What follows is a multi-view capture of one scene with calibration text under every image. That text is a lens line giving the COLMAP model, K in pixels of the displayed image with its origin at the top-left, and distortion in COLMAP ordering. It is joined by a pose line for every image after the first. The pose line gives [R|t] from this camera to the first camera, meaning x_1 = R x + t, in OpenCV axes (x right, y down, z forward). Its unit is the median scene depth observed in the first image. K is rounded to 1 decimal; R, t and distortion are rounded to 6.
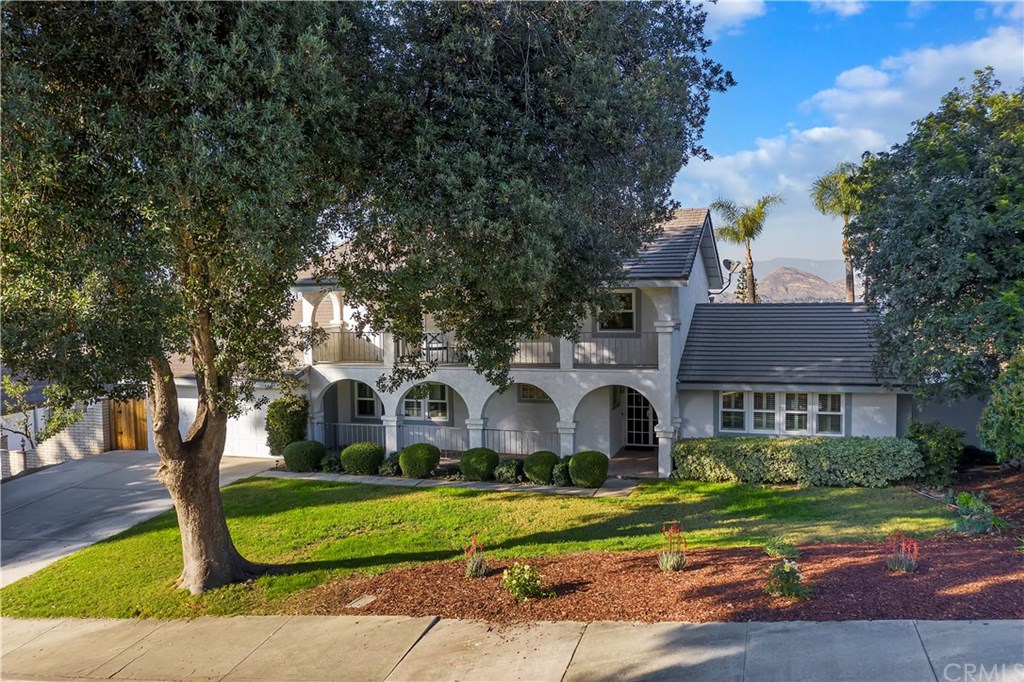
lens RADIAL K [[808.9, 0, 514.2], [0, 808.9, 341.8], [0, 0, 1]] dist [-0.016818, 0.008921]
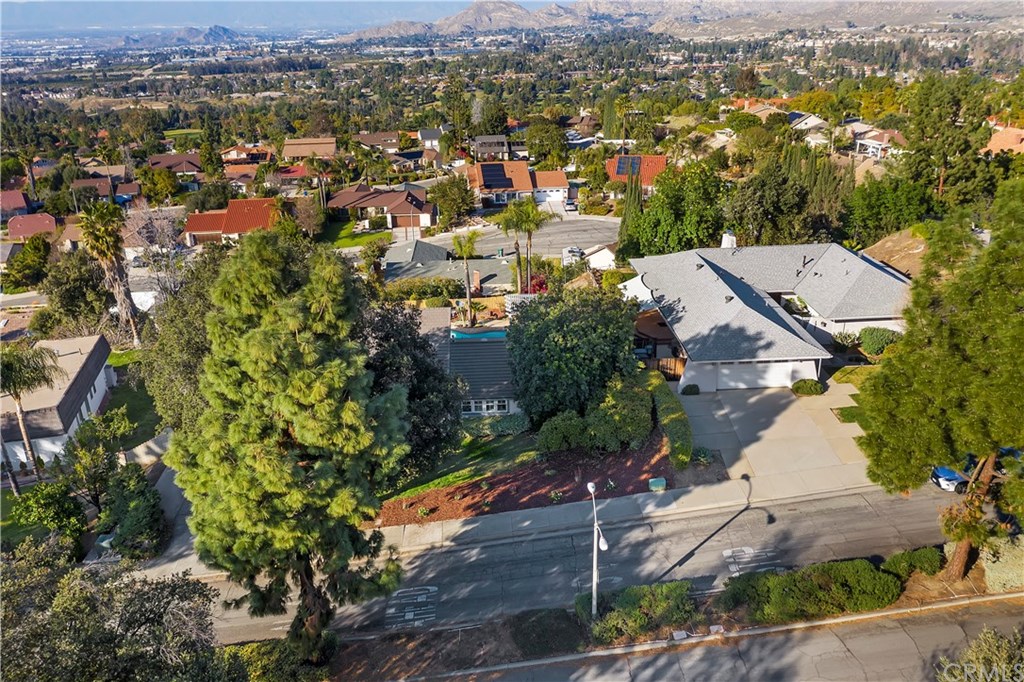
lens RADIAL K [[808.9, 0, 514.2], [0, 808.9, 341.8], [0, 0, 1]] dist [-0.016818, 0.008921]
pose [[0.936406, -0.136639, 0.323224, -0.605443], [0.027670, 0.946962, 0.320153, -1.426408], [-0.349826, -0.290850, 0.890521, -1.987190]]
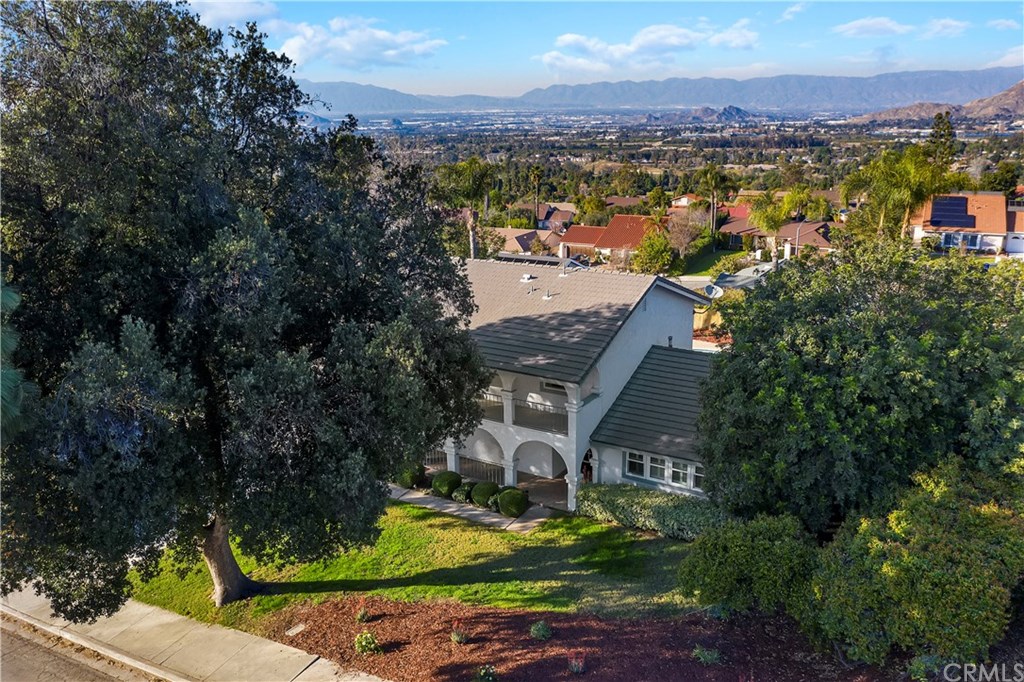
lens RADIAL K [[810.9, 0, 512.0], [0, 810.9, 341.0], [0, 0, 1]] dist [-0.028683, 0.012831]
pose [[0.973018, 0.063066, -0.221945, 0.542642], [-0.012082, 0.974527, 0.223945, -0.604807], [0.230414, -0.215221, 0.948994, -0.376944]]
